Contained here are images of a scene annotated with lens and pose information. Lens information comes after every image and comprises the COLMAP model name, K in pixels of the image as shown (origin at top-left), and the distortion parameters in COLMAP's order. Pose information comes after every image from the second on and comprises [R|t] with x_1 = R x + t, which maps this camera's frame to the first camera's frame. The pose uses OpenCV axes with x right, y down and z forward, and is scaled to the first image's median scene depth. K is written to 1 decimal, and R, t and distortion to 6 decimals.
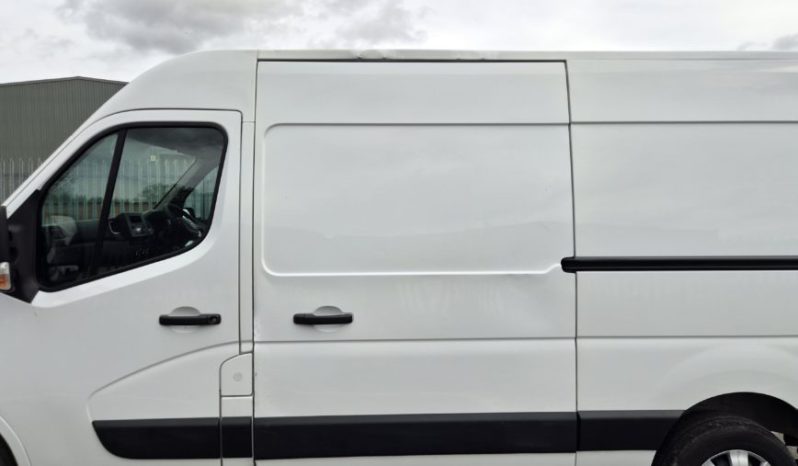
lens RADIAL K [[555.7, 0, 401.0], [0, 555.7, 233.3], [0, 0, 1]] dist [0.072721, -0.062000]
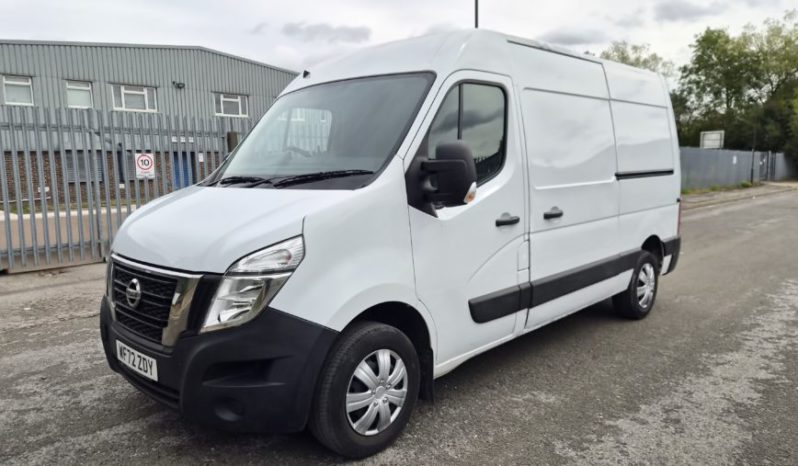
lens RADIAL K [[559.9, 0, 399.2], [0, 559.9, 235.9], [0, 0, 1]] dist [0.070951, -0.061617]
pose [[0.715572, -0.099972, 0.691349, -1.548049], [0.046123, 0.994308, 0.096043, 0.037310], [-0.697015, -0.036838, 0.716110, 0.148261]]
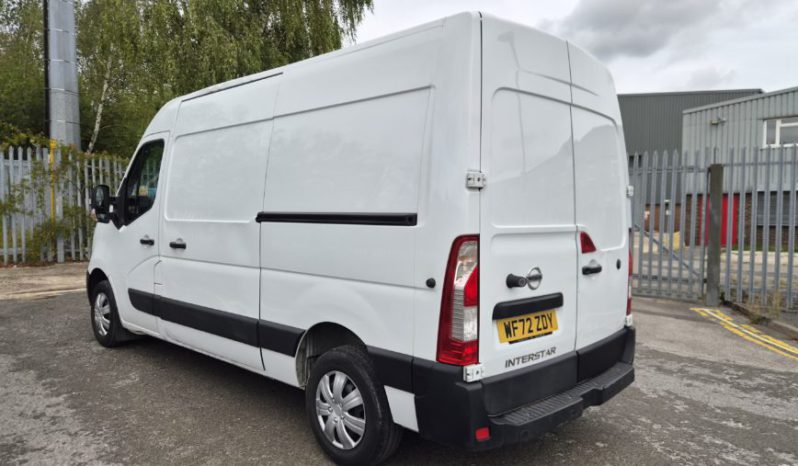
lens RADIAL K [[559.9, 0, 399.2], [0, 559.9, 235.9], [0, 0, 1]] dist [0.070951, -0.061617]
pose [[0.697241, 0.037946, -0.715832, 1.590864], [-0.040983, 0.999075, 0.013042, 0.070381], [0.715664, 0.020244, 0.698151, 0.245540]]
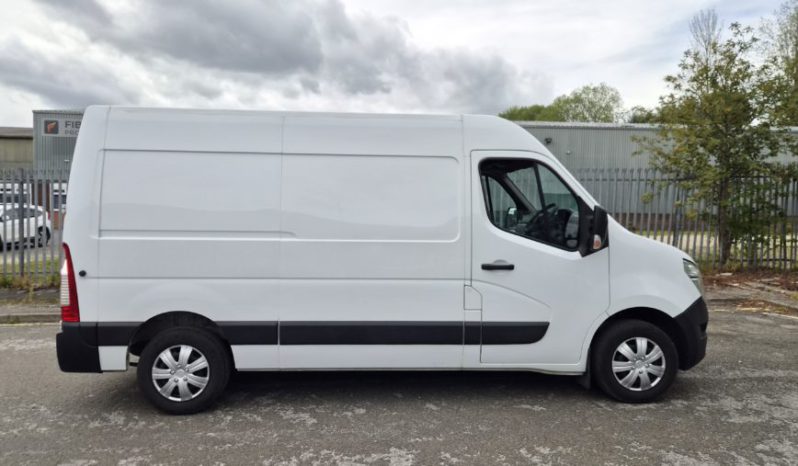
lens RADIAL K [[559.9, 0, 399.2], [0, 559.9, 235.9], [0, 0, 1]] dist [0.070951, -0.061617]
pose [[-0.999878, -0.006711, -0.014111, -0.067568], [-0.008015, 0.995495, 0.094473, -0.147691], [0.013414, 0.094574, -0.995427, 3.488843]]
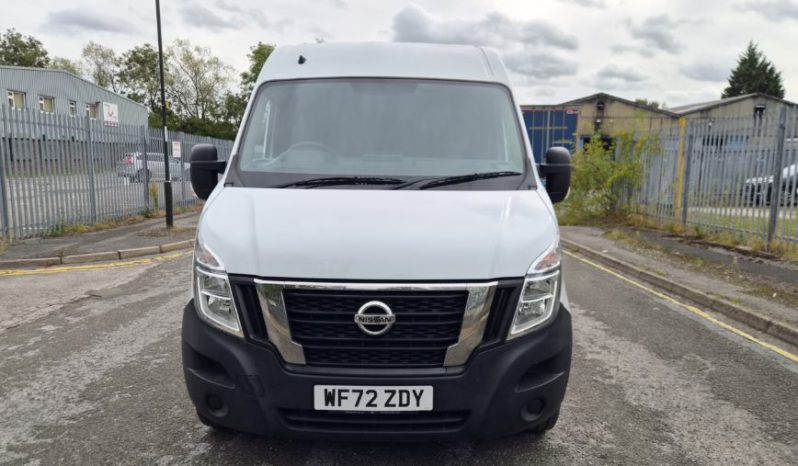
lens RADIAL K [[557.9, 0, 386.5], [0, 557.9, 232.0], [0, 0, 1]] dist [0.002158, -0.000455]
pose [[0.052478, -0.131484, 0.989928, -2.063051], [0.032822, 0.990986, 0.129884, -0.028962], [-0.998083, 0.025675, 0.056320, 1.260948]]
